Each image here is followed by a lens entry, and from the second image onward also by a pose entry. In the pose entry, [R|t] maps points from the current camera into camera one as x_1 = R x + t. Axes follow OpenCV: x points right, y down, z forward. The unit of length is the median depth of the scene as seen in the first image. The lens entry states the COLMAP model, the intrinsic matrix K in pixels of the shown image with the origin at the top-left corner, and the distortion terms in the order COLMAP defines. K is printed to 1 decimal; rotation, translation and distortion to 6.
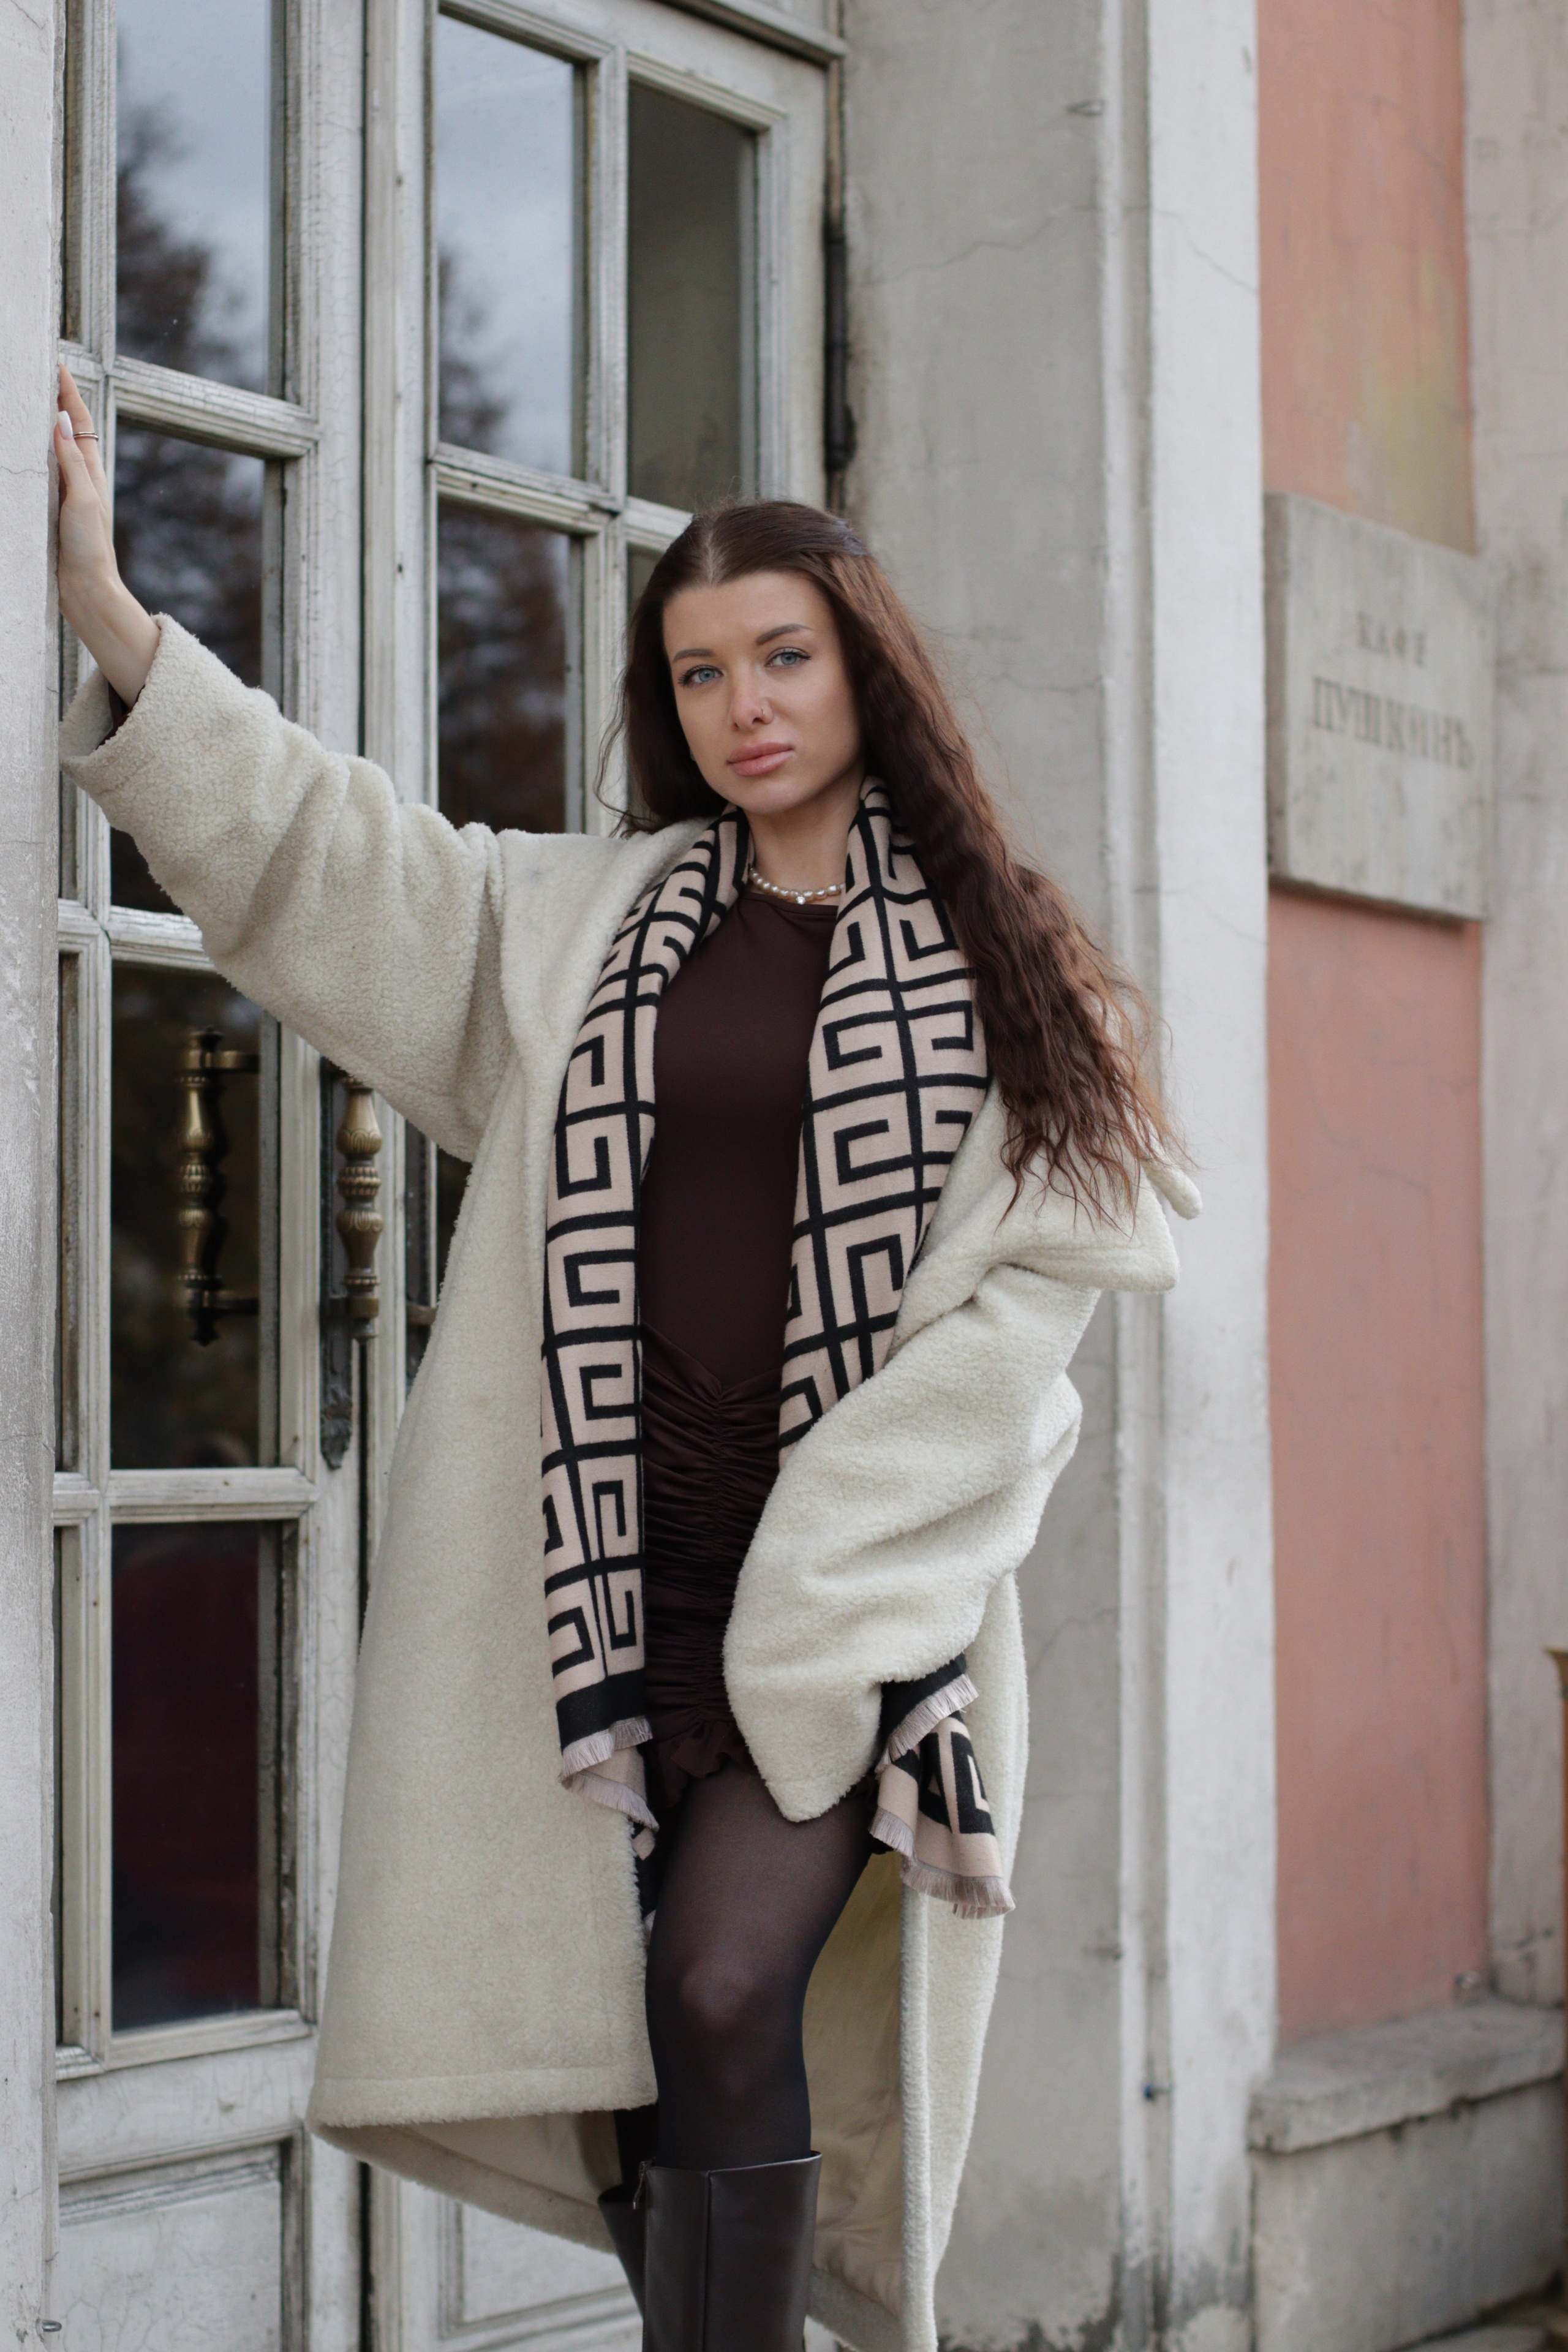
lens RADIAL K [[5458.9, 0, 731.7], [0, 5458.9, 1183.2], [0, 0, 1]] dist [-0.154543, 0.247394]
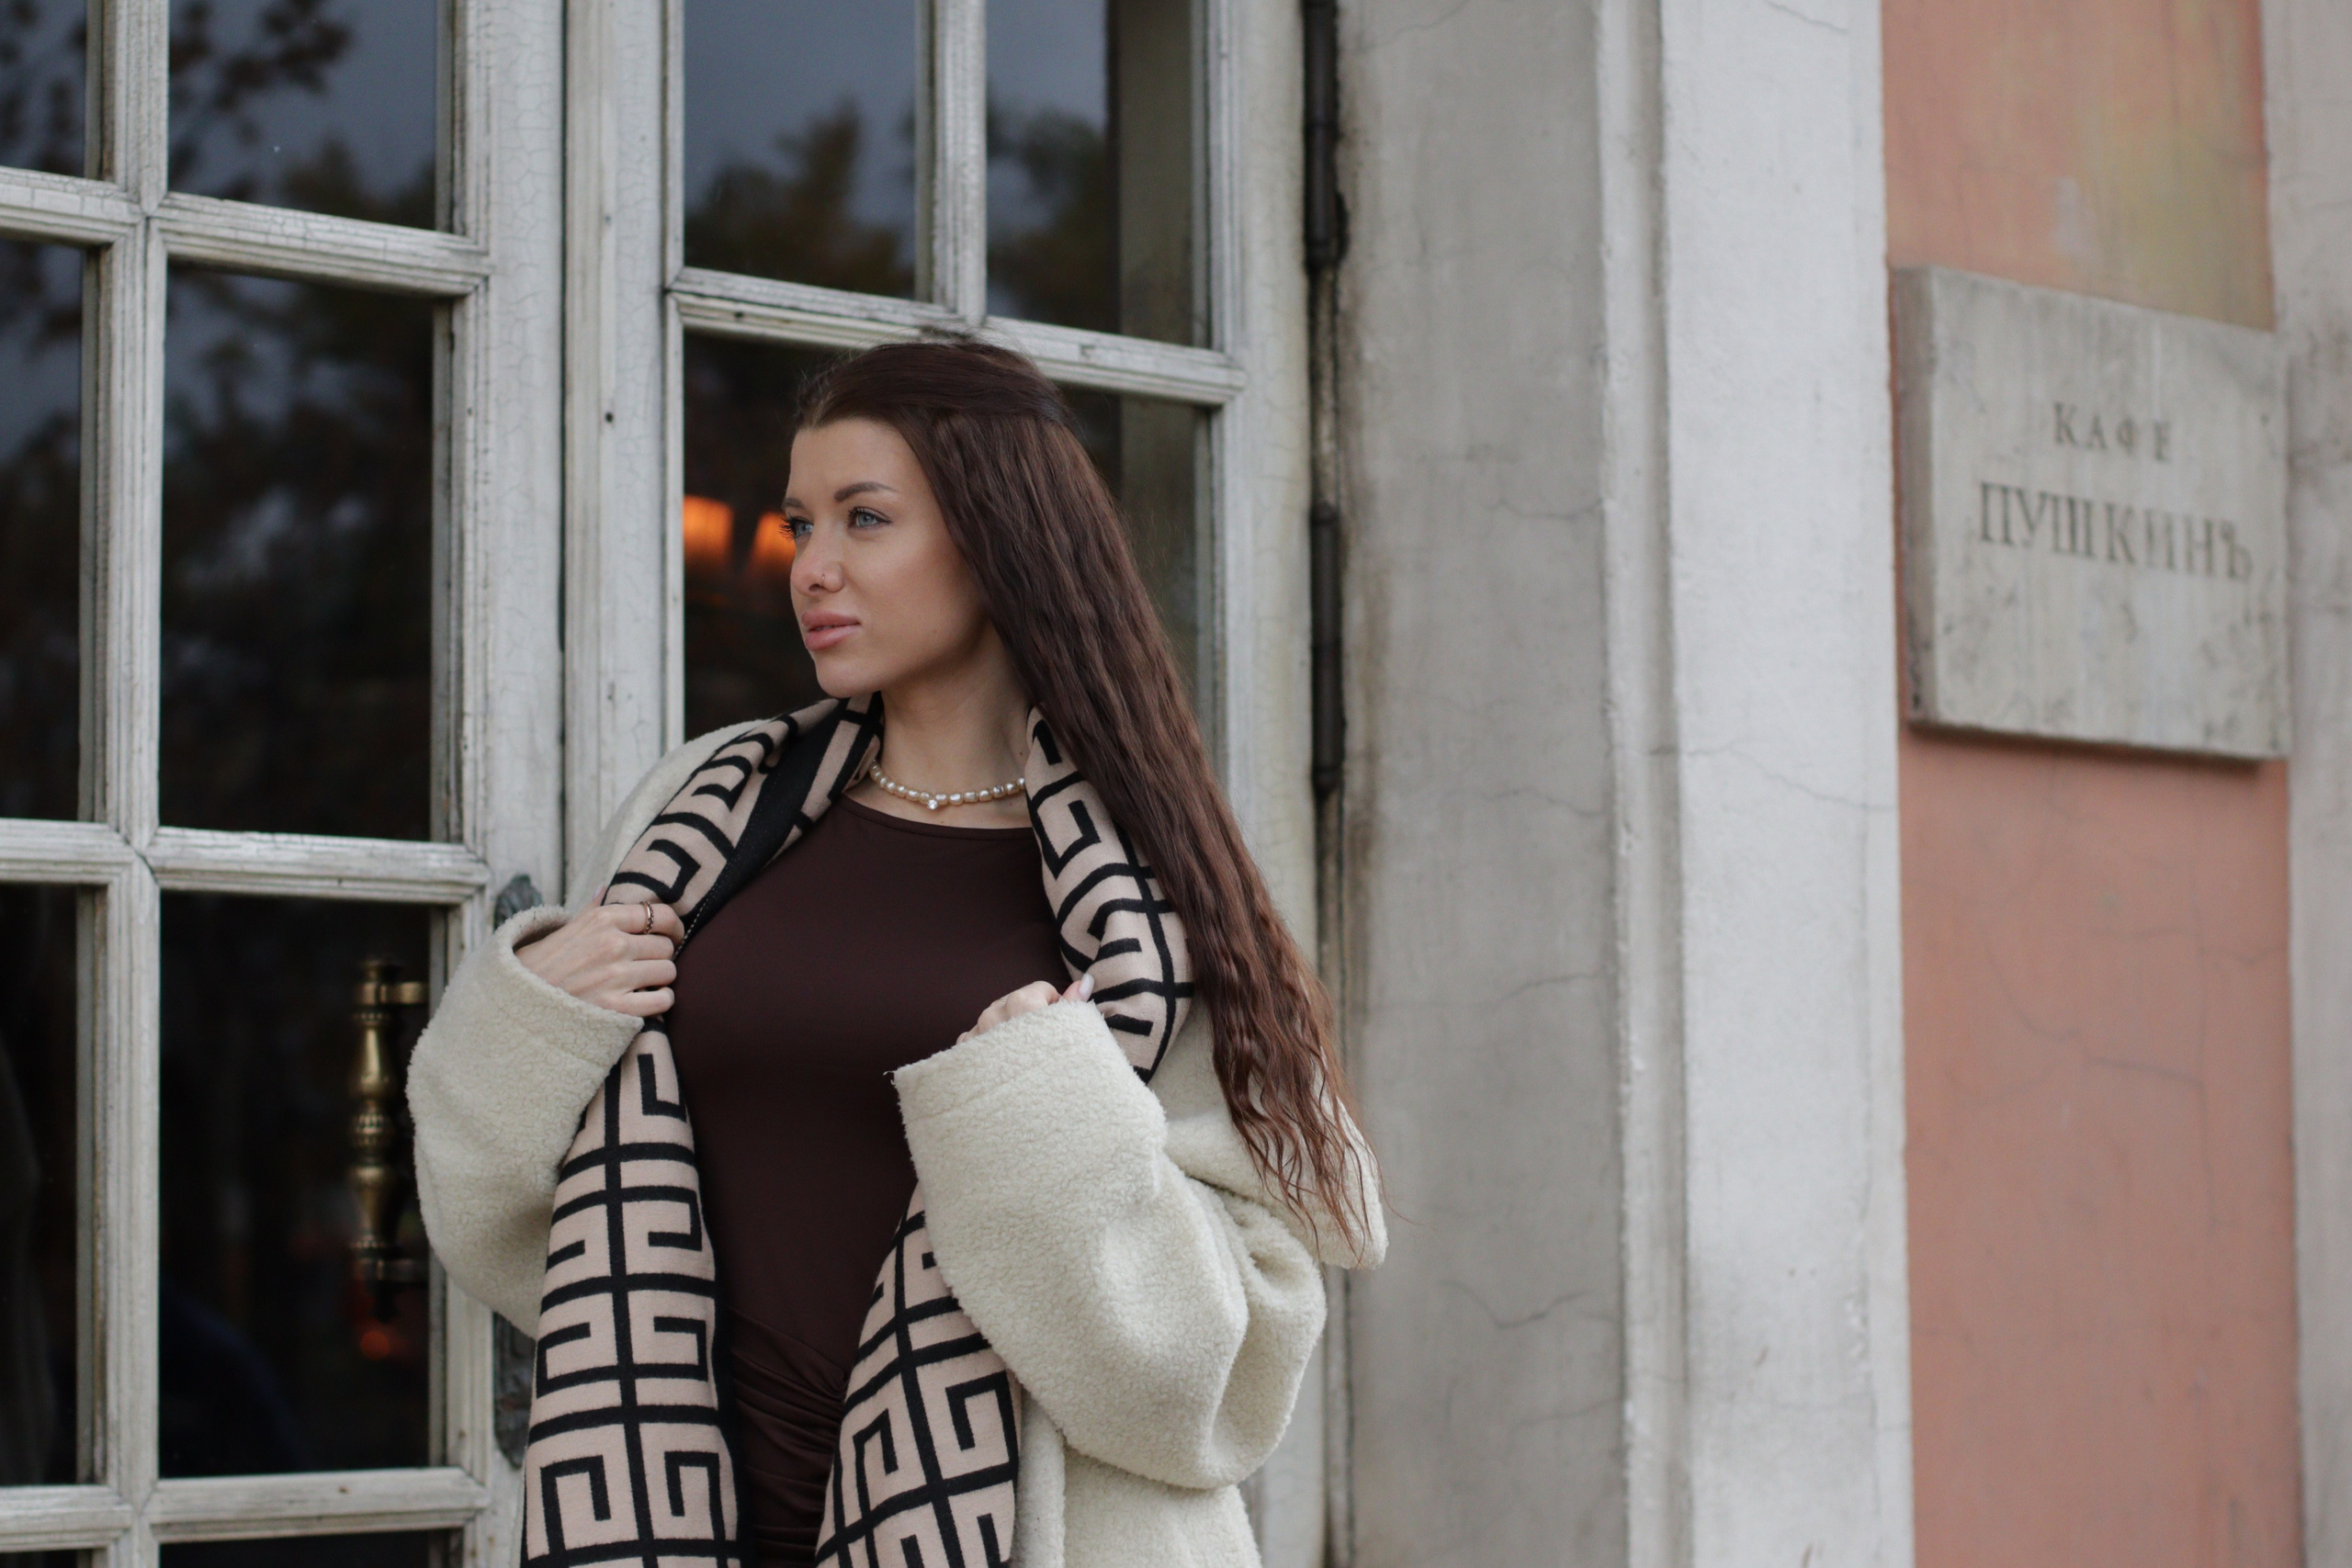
lens RADIAL K [[5458.4, 0, 1176.0], [0, 5458.4, 784.0], [0, 0, 1]] dist [-0.154543, 0.247394]
pose [[0.966976, -0.026892, -0.253445, 0.226202], [0.018011, 0.999142, -0.037298, -0.019662], [0.254230, 0.031501, 0.966631, 0.178098]]
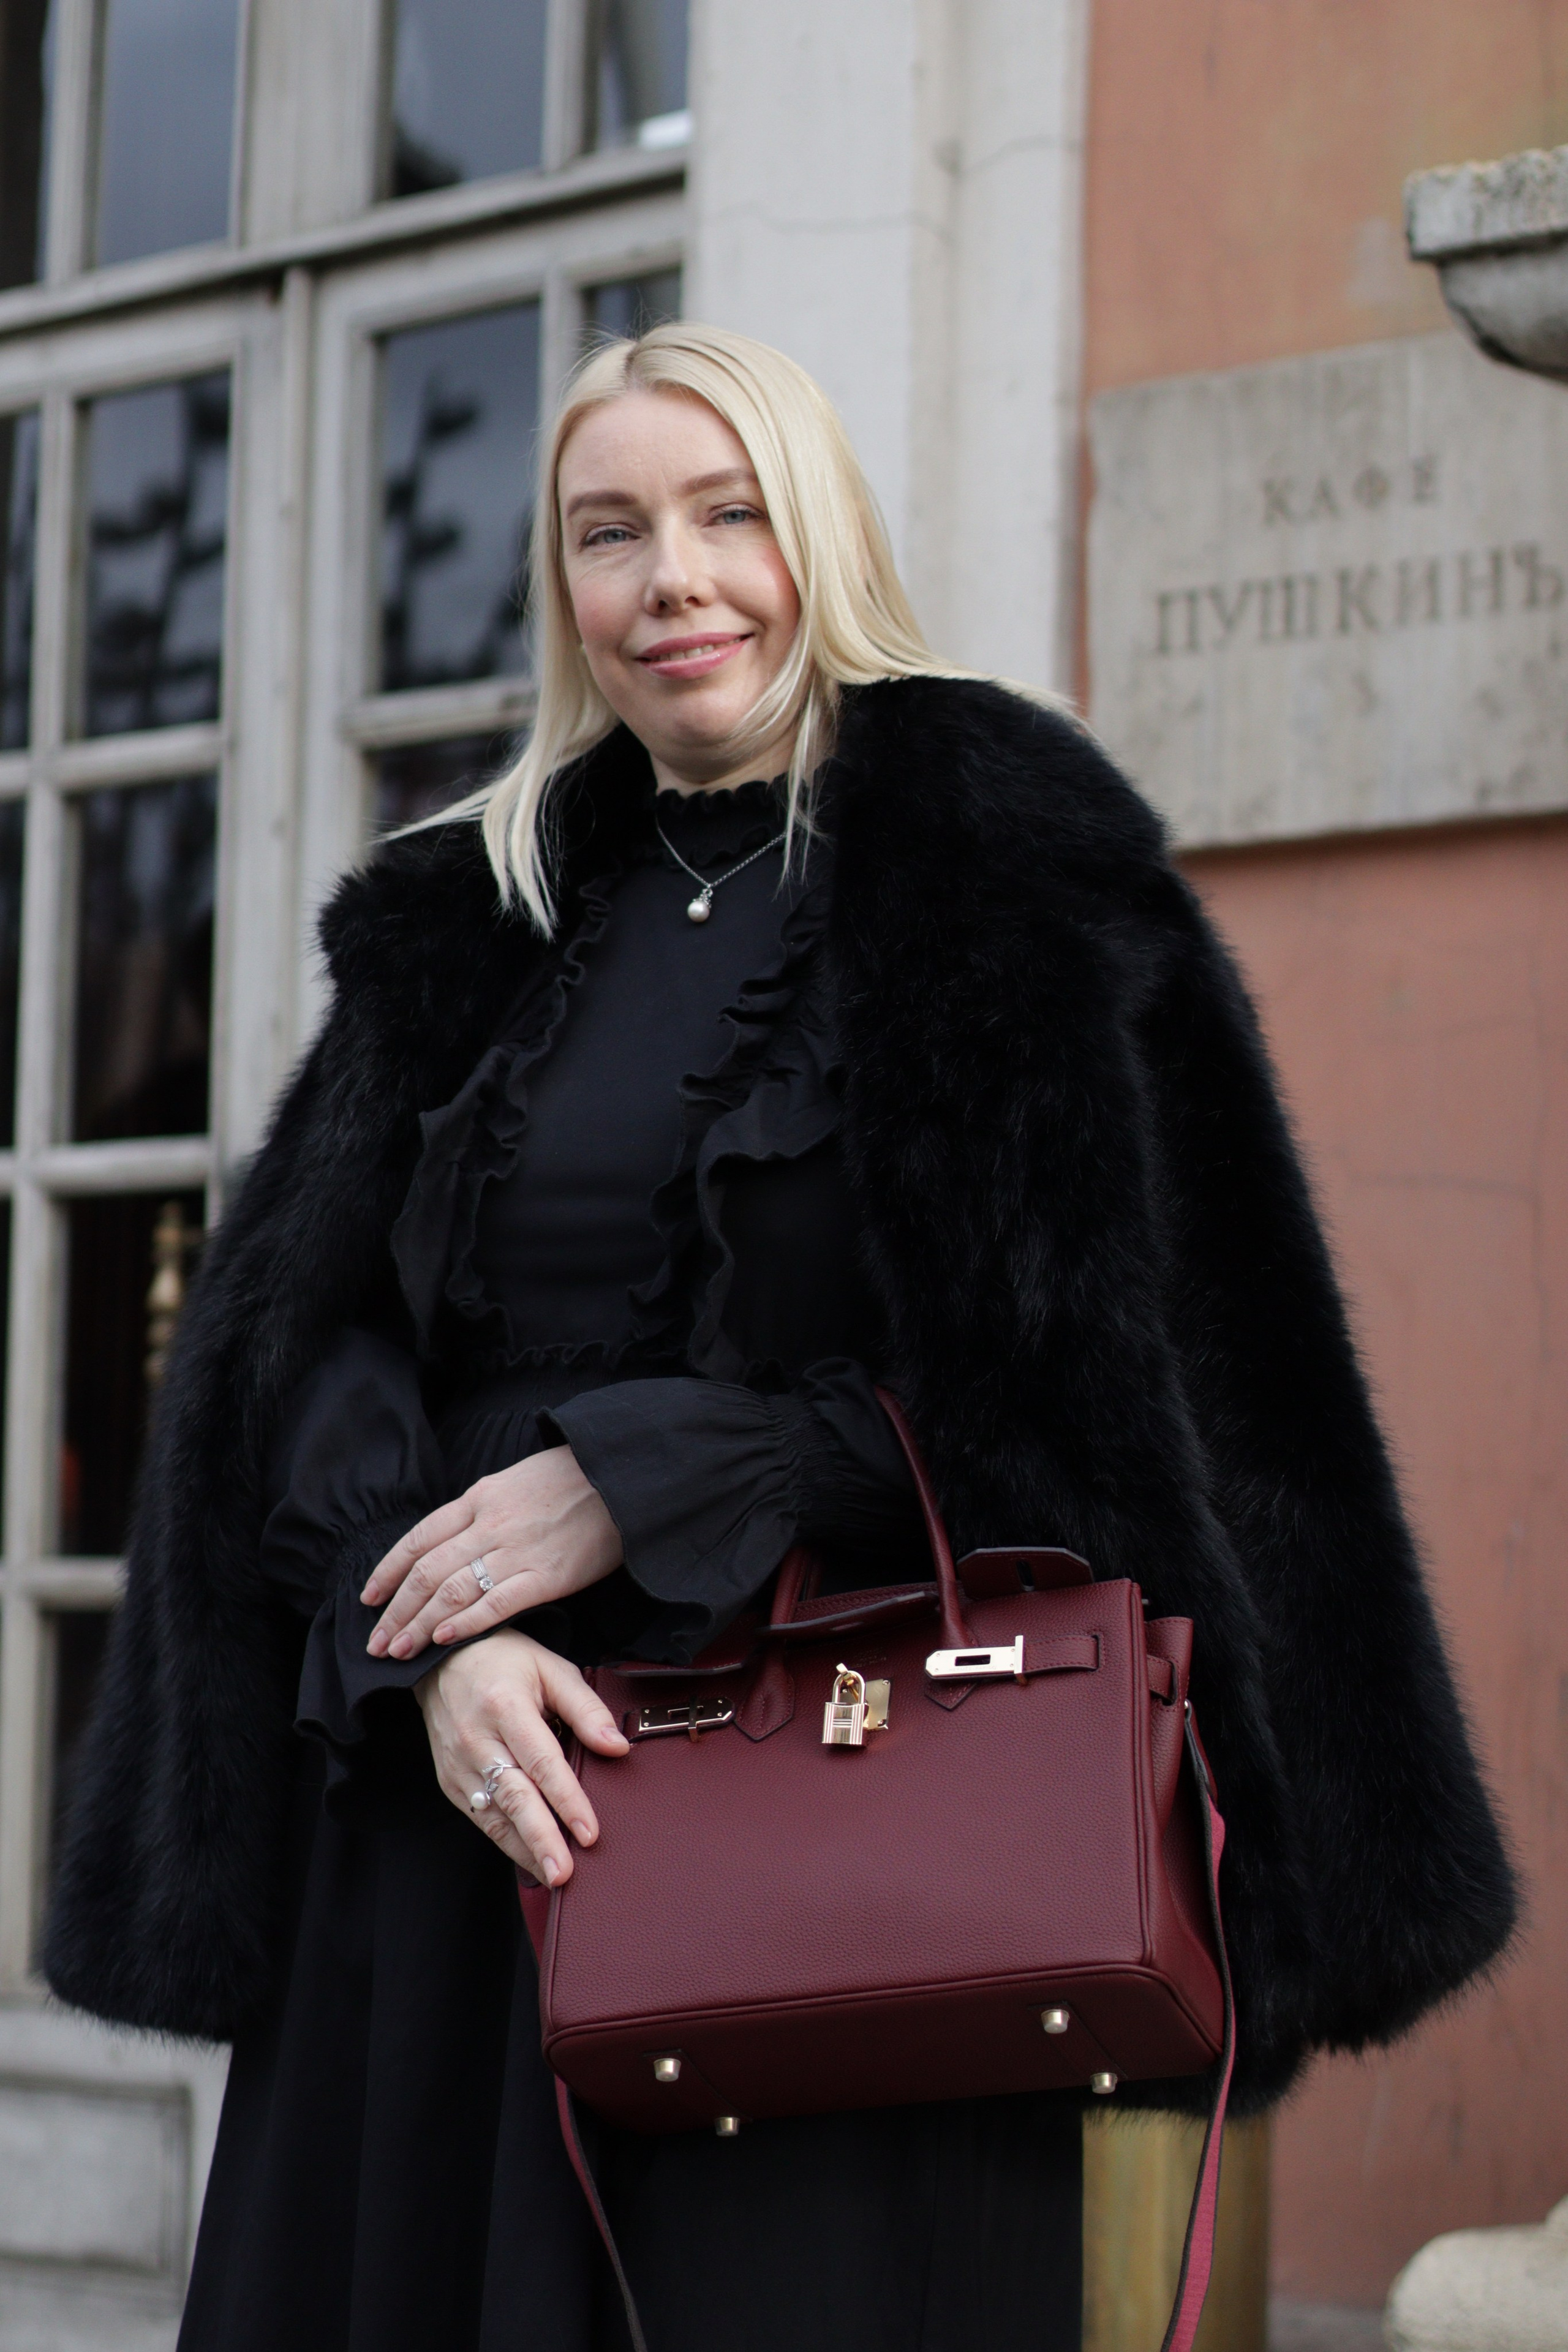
lens RADIAL K [[5458.9, 0, 731.7], [0, 5458.9, 1183.2], [0, 0, 1]] dist [-0.154543, 0.247394]
pose [[-0.201569, -0.084284, -0.975841, 1.031676], [0.027430, 0.995414, -0.091641, 0.076527], [0.979090, -0.045240, -0.198333, 1.246347]]
